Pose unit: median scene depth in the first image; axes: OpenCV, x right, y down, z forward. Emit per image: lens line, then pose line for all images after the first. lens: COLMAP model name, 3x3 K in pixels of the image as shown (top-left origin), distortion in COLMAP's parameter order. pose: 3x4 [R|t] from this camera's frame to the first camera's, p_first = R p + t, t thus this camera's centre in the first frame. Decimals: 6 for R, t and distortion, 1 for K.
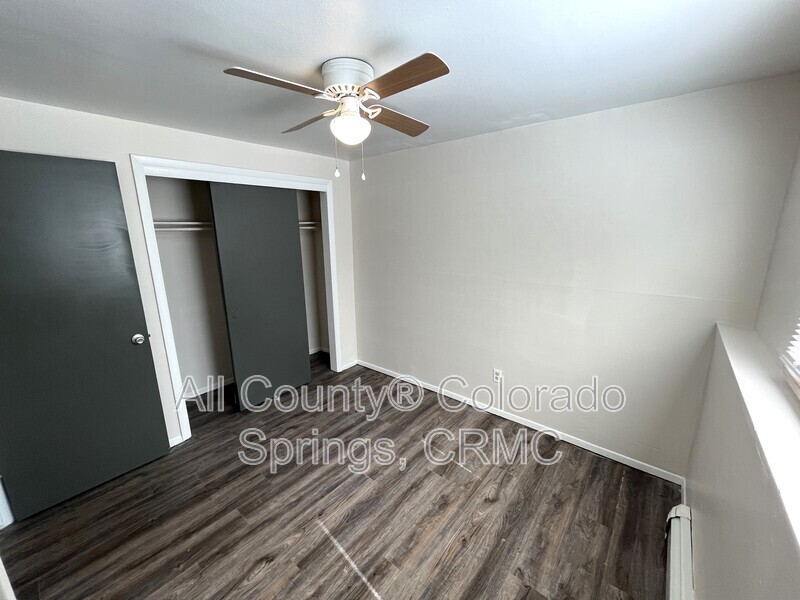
lens RADIAL K [[322.4, 0, 401.8], [0, 322.4, 299.9], [0, 0, 1]] dist [-0.001080, -0.000044]
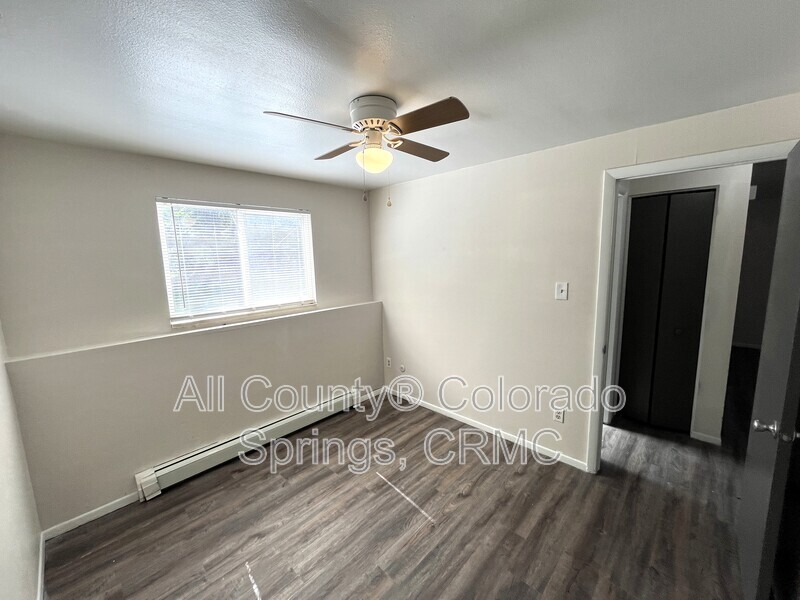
lens RADIAL K [[322.4, 0, 401.8], [0, 322.4, 299.9], [0, 0, 1]] dist [-0.001080, -0.000044]
pose [[-0.997117, 0.025376, 0.071509, -0.258967], [0.049391, 0.932492, 0.357797, -0.389722], [-0.057602, 0.360297, -0.931057, 1.790920]]
